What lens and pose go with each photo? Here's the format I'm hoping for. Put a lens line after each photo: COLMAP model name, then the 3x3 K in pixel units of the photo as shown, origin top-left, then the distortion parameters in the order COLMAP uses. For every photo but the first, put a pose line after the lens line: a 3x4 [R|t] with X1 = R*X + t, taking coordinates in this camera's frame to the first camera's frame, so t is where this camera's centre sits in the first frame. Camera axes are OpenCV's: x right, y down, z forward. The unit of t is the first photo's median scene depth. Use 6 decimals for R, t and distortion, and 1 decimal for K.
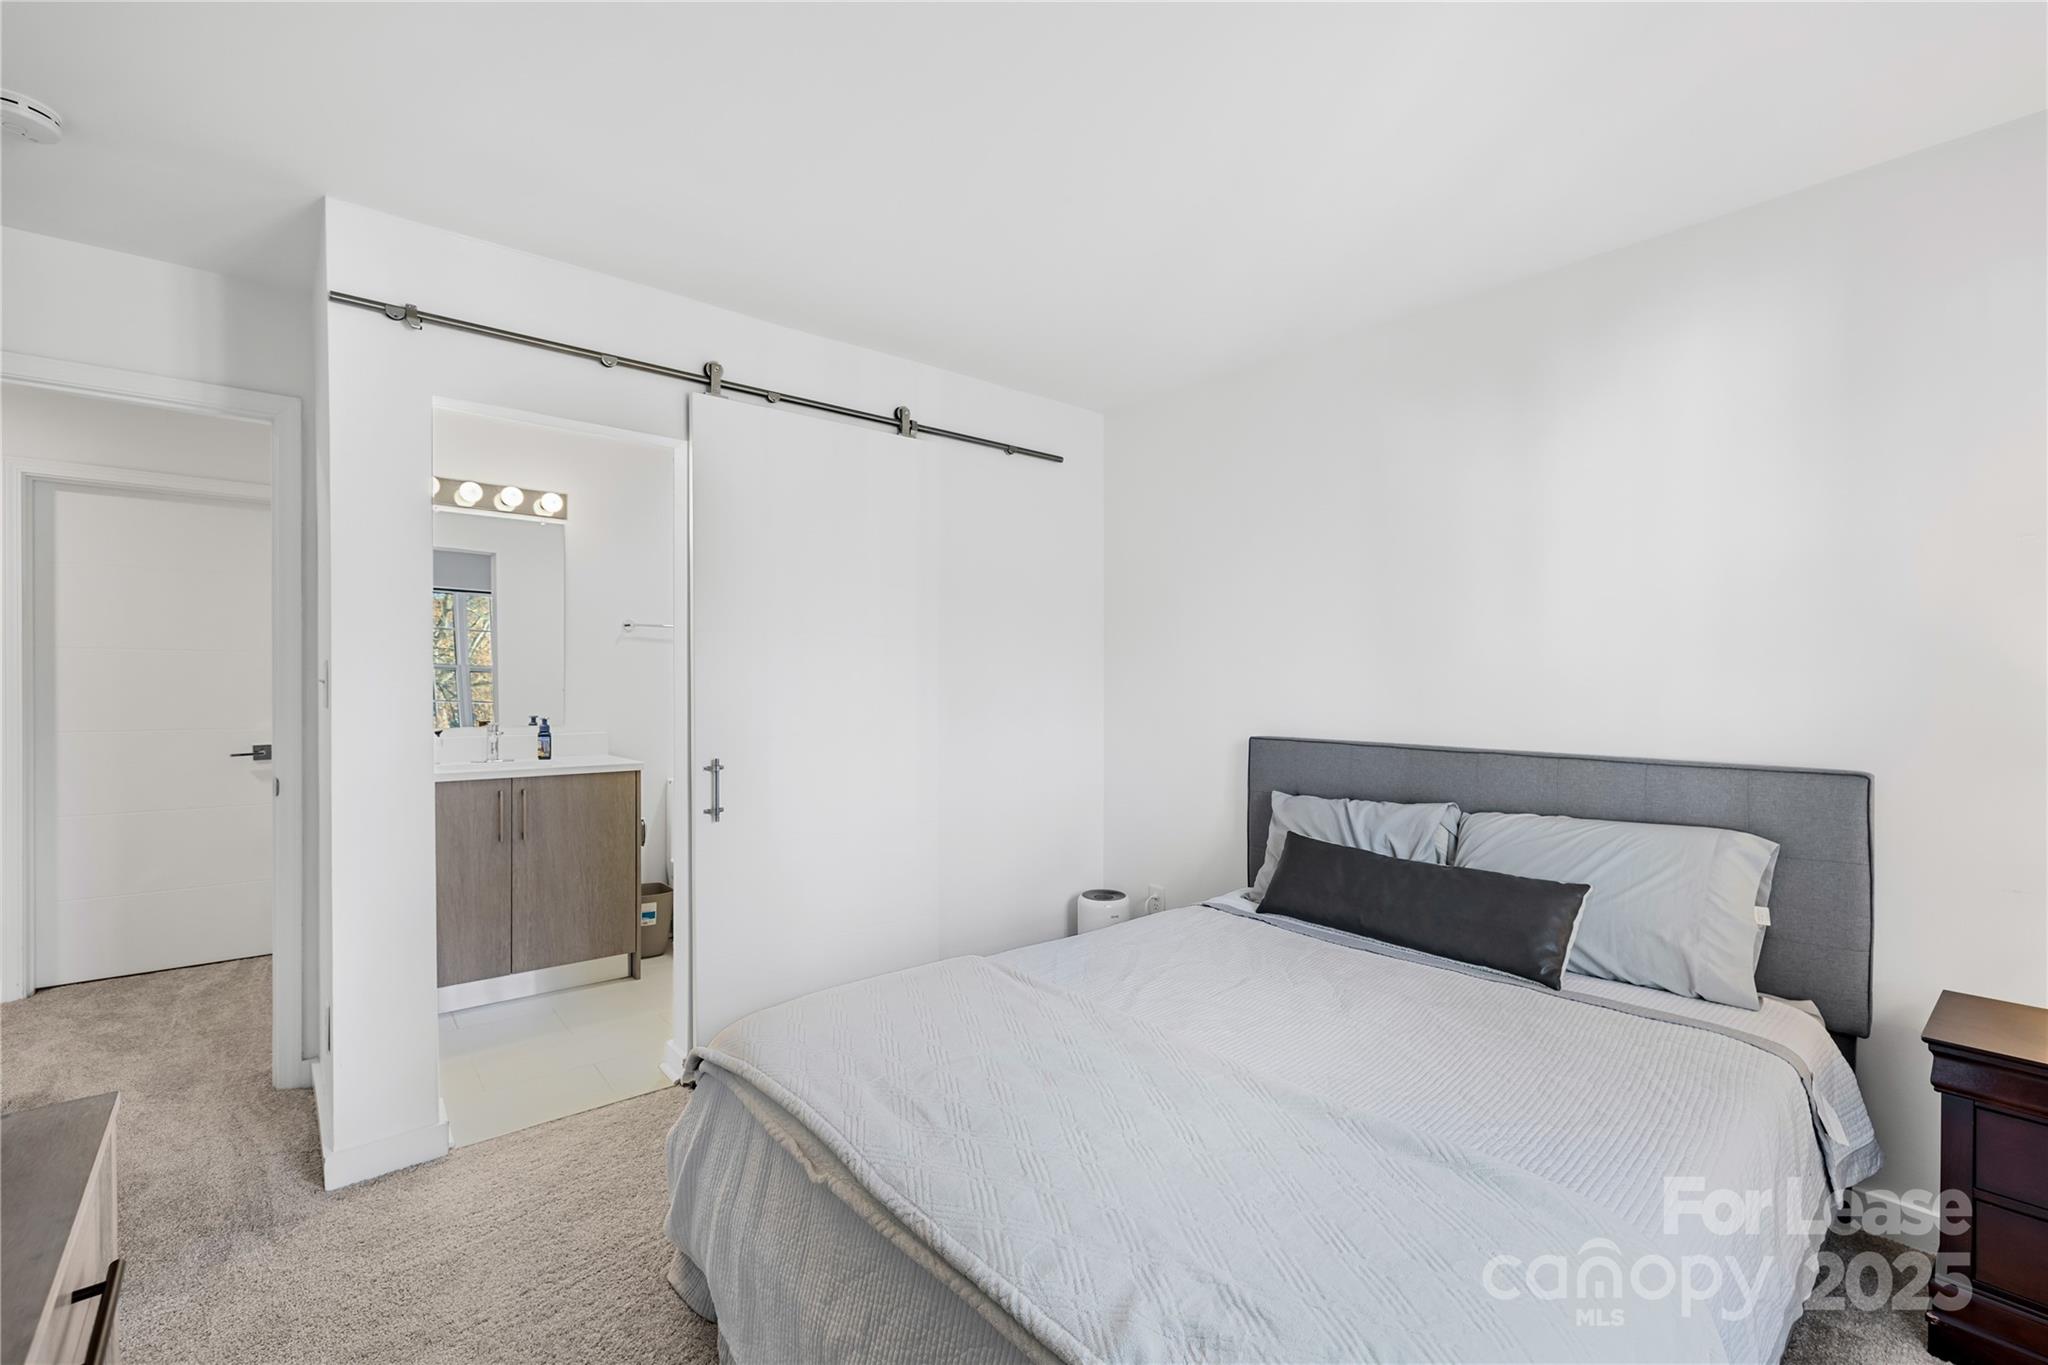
lens RADIAL K [[877.0, 0, 1021.2], [0, 877.0, 681.6], [0, 0, 1]] dist [0.003174, -0.002147]
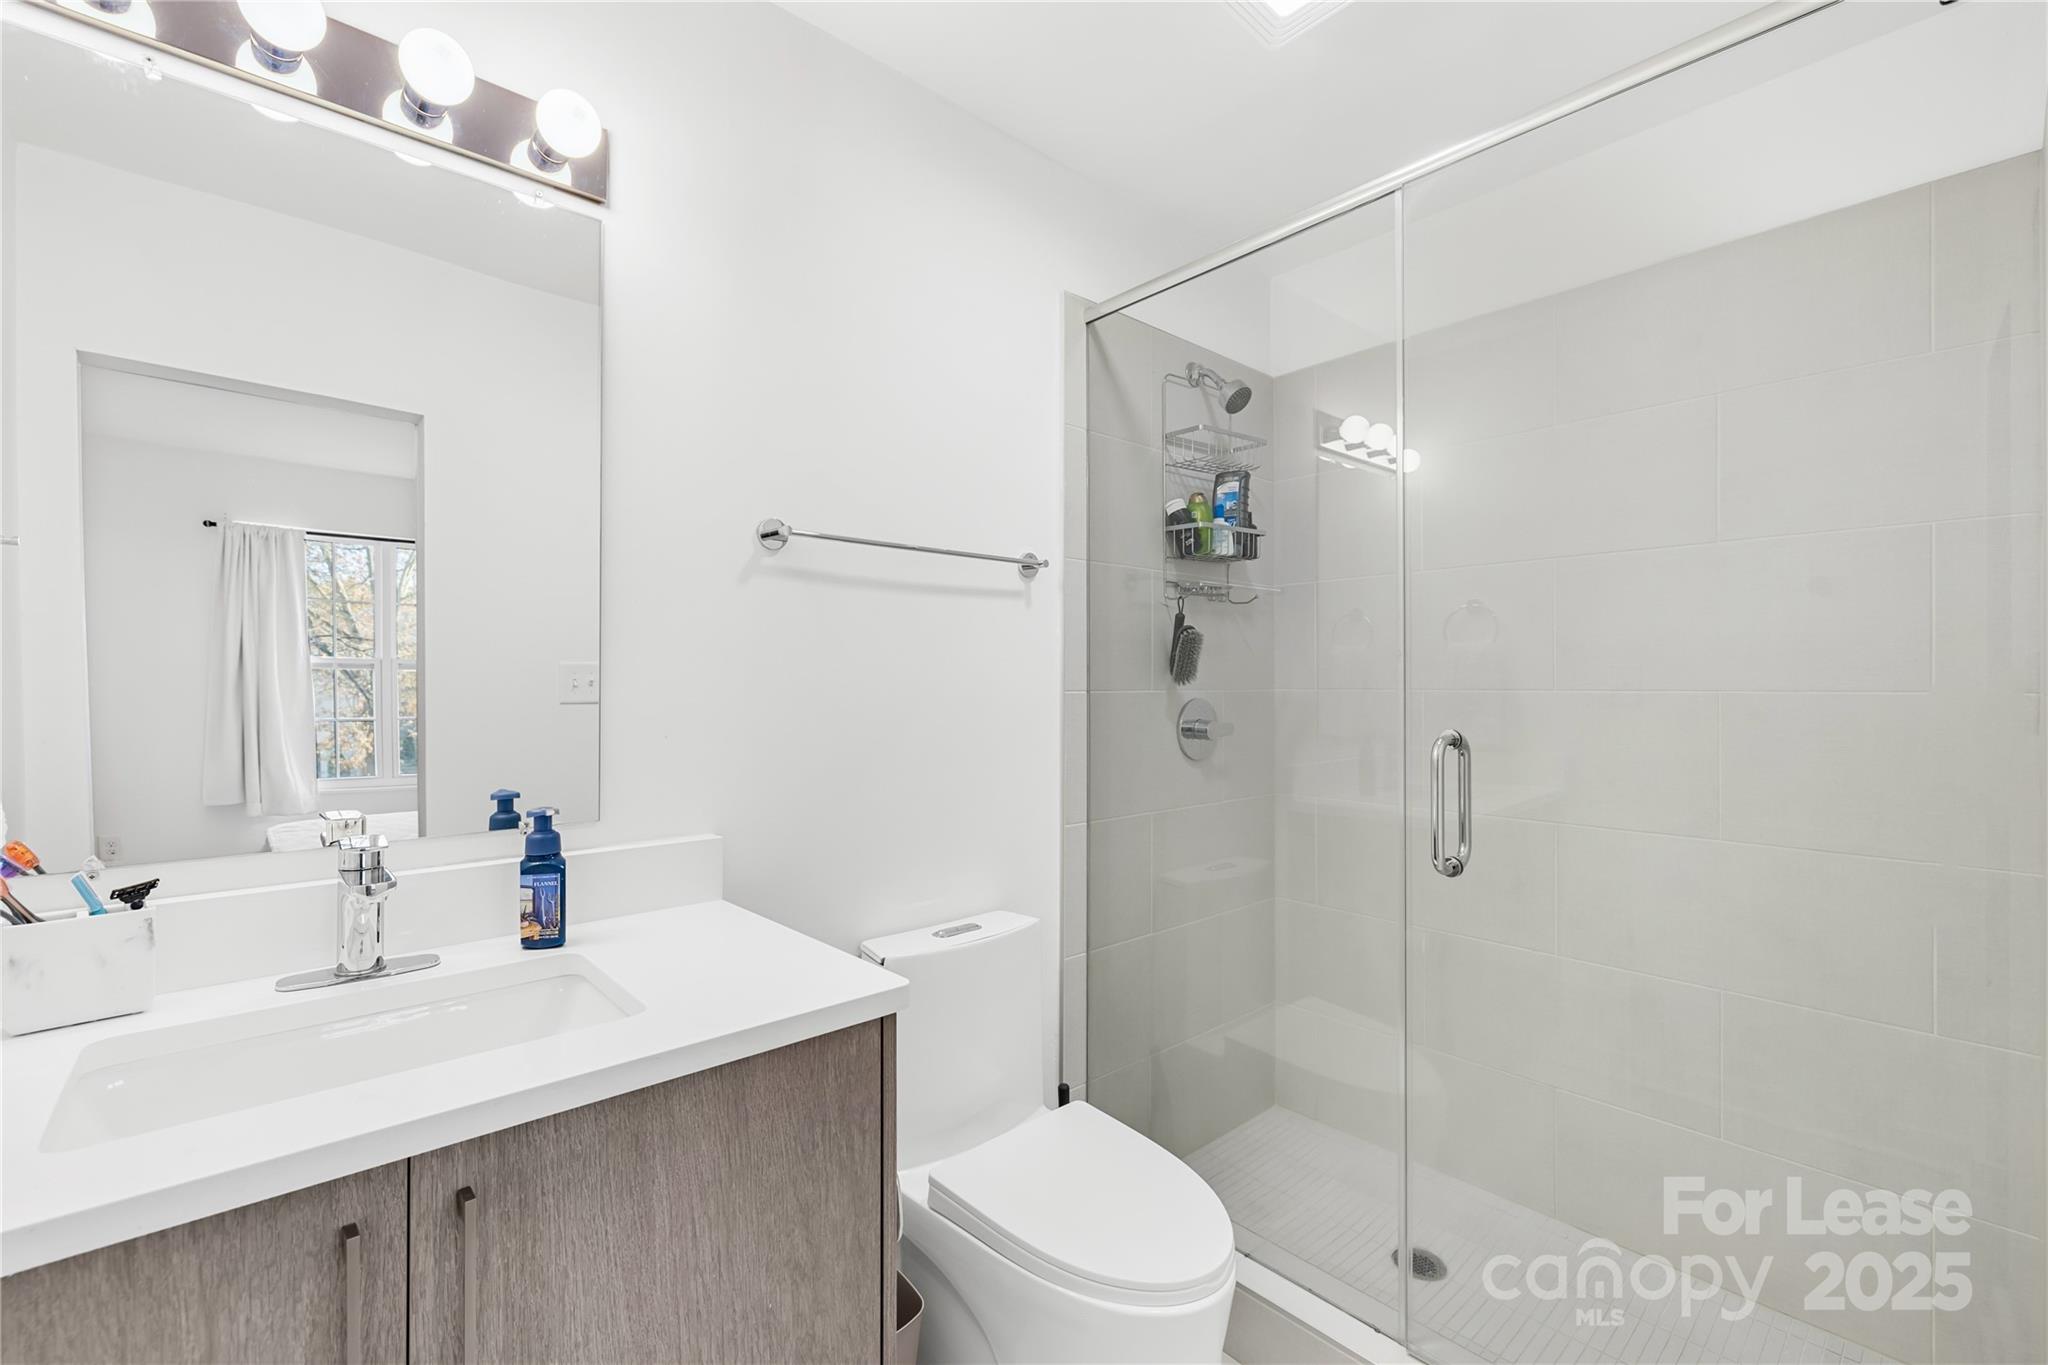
lens RADIAL K [[877.0, 0, 1030.1], [0, 877.0, 680.8], [0, 0, 1]] dist [0.003174, -0.002147]
pose [[0.999329, 0.004143, 0.036383, -0.378914], [-0.004368, 0.999972, 0.006111, -0.007101], [-0.036356, -0.006266, 0.999319, 0.677465]]
